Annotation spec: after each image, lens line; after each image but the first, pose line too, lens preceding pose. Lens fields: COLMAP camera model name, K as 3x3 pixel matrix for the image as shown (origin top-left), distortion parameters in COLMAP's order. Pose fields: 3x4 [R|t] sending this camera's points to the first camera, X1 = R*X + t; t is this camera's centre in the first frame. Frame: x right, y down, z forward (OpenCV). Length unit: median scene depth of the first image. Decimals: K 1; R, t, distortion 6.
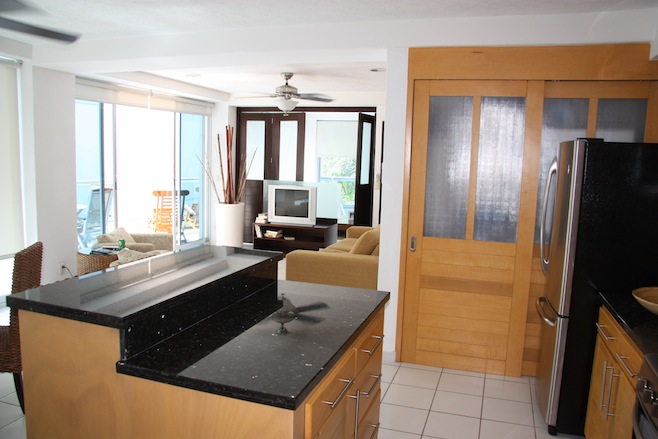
lens RADIAL K [[518.0, 0, 329.0], [0, 518.0, 219.5], [0, 0, 1]] dist [-0.183164, 0.172874]
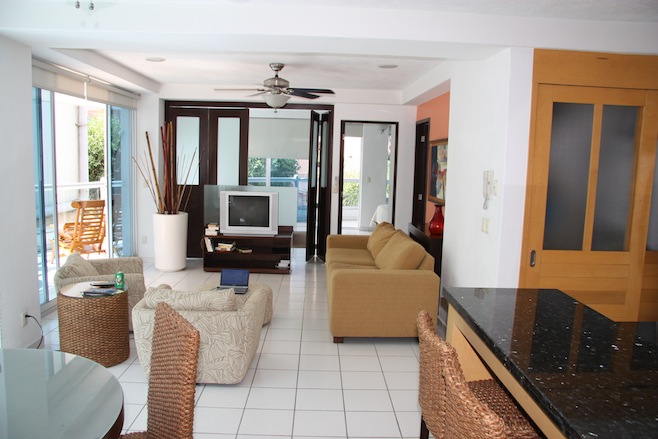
lens RADIAL K [[518.0, 0, 329.0], [0, 518.0, 219.5], [0, 0, 1]] dist [-0.183164, 0.172874]
pose [[0.941741, -0.041530, 0.333764, -0.237004], [0.038815, 0.999137, 0.014802, -0.024820], [-0.334091, -0.000985, 0.942540, 0.121997]]
